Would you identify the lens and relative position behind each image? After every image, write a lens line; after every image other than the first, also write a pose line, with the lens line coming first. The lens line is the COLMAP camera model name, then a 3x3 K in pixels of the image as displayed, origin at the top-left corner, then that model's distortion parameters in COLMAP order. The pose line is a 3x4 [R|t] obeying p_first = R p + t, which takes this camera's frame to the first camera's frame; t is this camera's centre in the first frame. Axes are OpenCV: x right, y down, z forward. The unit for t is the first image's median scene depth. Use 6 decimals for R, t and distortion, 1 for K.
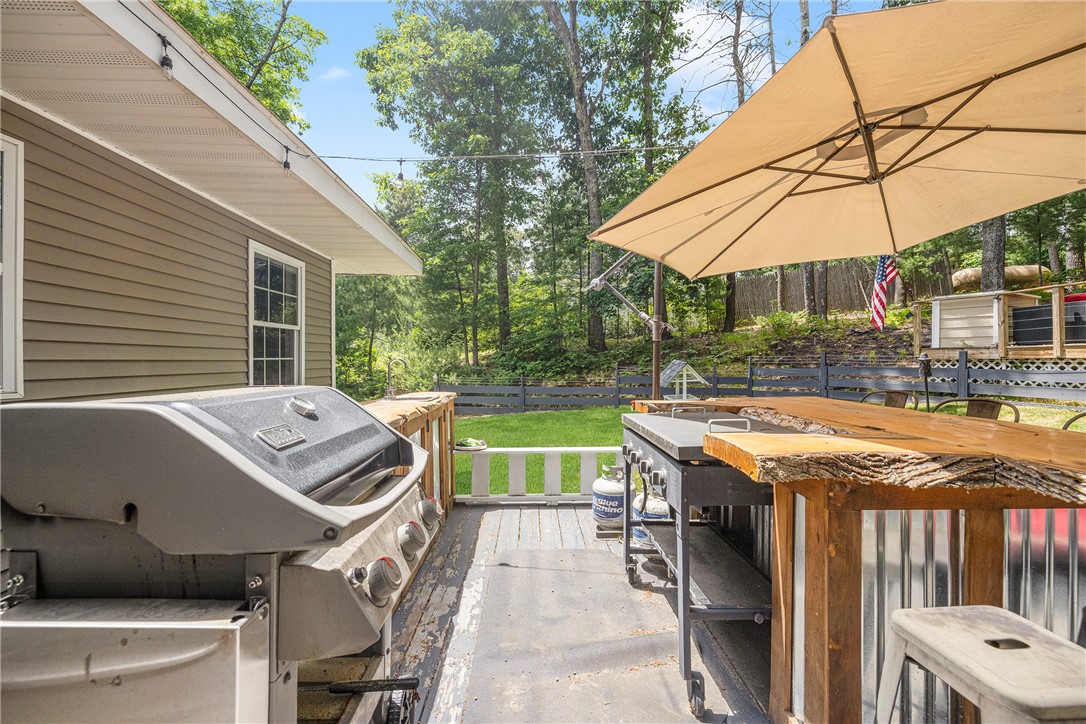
lens RADIAL K [[447.6, 0, 545.0], [0, 447.6, 357.5], [0, 0, 1]] dist [0.002800, -0.000048]
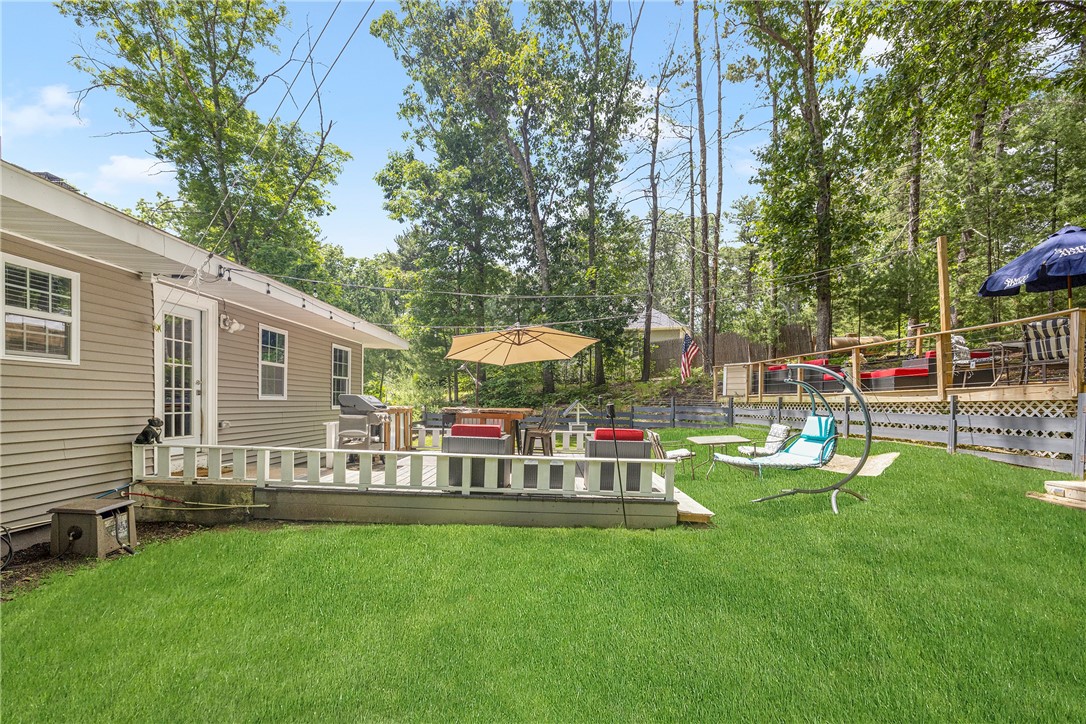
lens RADIAL K [[447.6, 0, 549.5], [0, 447.6, 411.2], [0, 0, 1]] dist [0.002800, -0.000048]
pose [[0.999640, 0.023435, -0.013069, 0.192108], [-0.023104, 0.999422, 0.024921, 0.007384], [0.013646, -0.024610, 0.999604, -0.485223]]
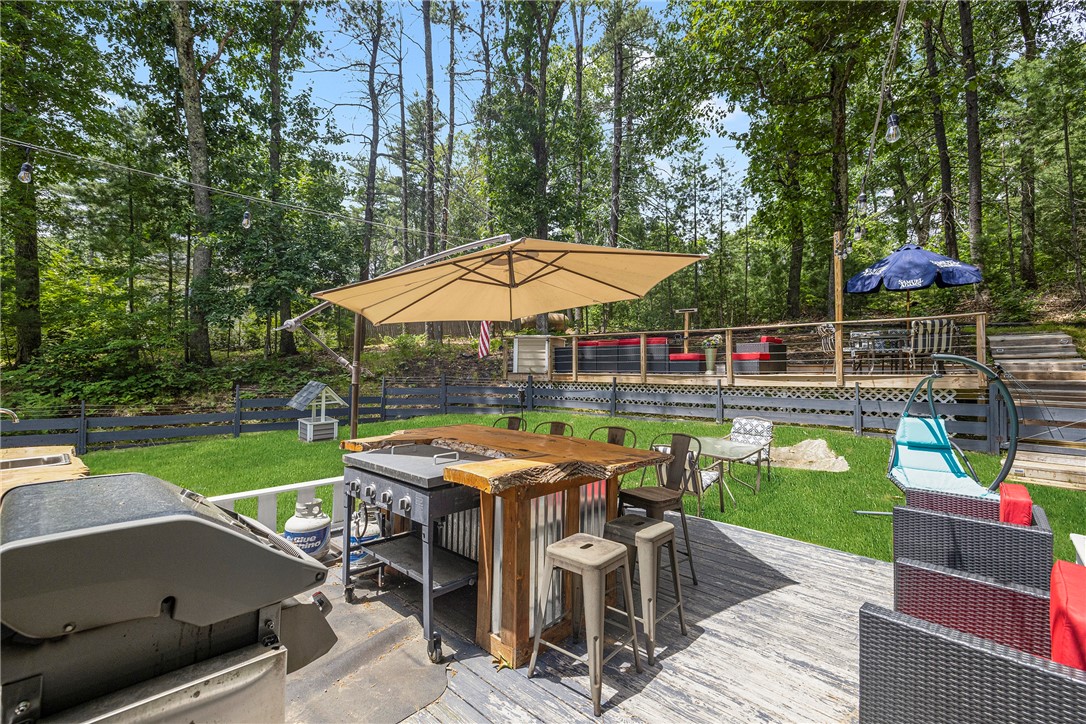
lens RADIAL K [[469.4, 0, 531.6], [0, 469.4, 360.2], [0, 0, 1]] dist [0.002808, 0.000282]
pose [[0.713940, 0.025418, 0.699745, -0.071137], [-0.013011, 0.999650, -0.023037, -0.020299], [-0.700086, 0.007343, 0.714021, -0.041751]]
